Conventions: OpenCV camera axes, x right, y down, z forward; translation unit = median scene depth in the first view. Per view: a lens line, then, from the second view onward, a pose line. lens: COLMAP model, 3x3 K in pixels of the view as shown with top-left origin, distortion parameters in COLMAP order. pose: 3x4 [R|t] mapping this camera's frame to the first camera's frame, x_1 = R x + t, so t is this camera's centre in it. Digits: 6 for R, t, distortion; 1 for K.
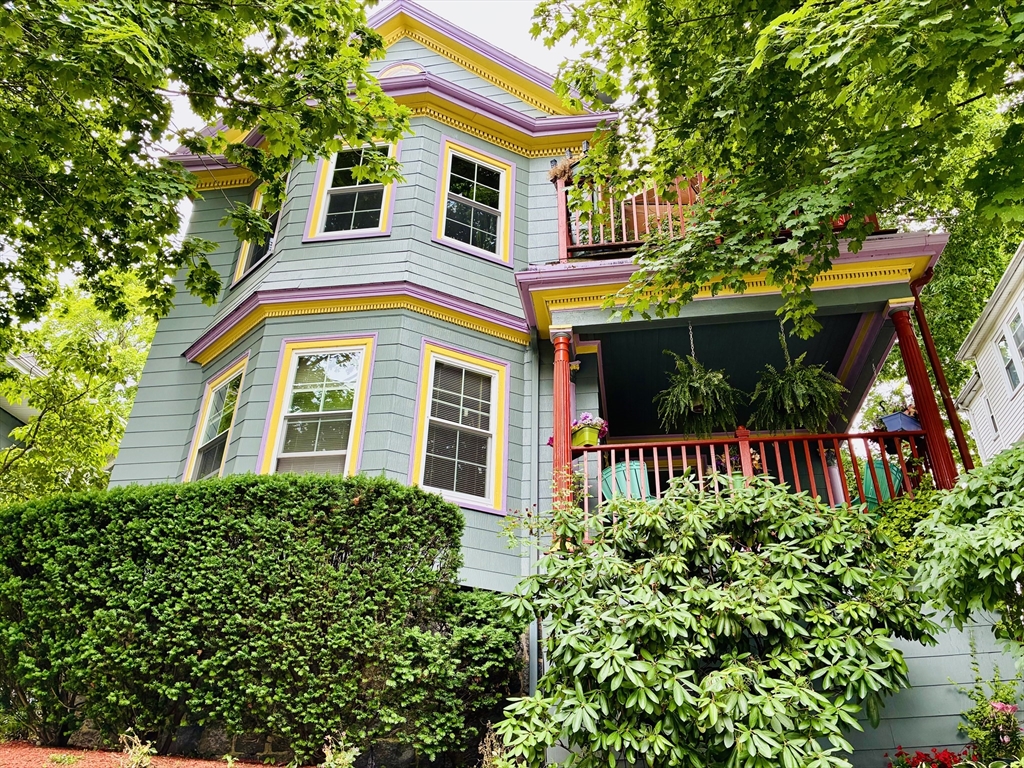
lens RADIAL K [[797.4, 0, 513.0], [0, 797.4, 386.7], [0, 0, 1]] dist [0.012508, 0.002701]
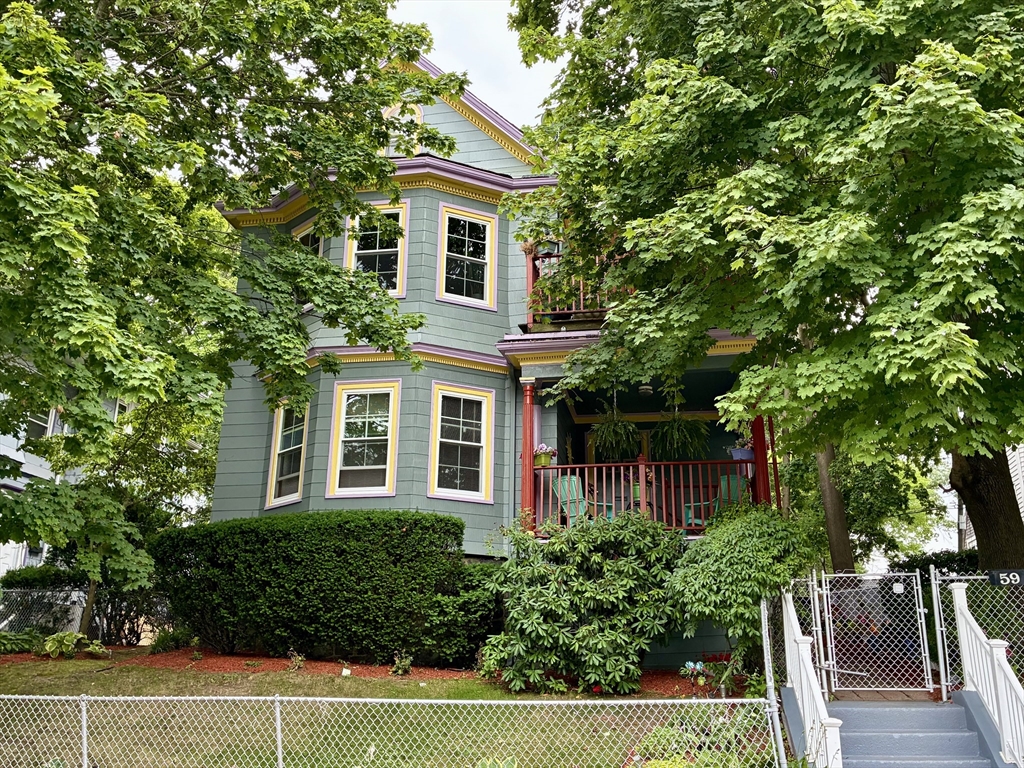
lens RADIAL K [[957.7, 0, 512.8], [0, 957.7, 383.1], [0, 0, 1]] dist [0.006583, 0.000000]
pose [[0.999640, -0.018584, -0.019352, 0.099741], [0.021989, 0.980755, 0.194000, -0.605267], [0.015374, -0.194356, 0.980811, -1.072895]]
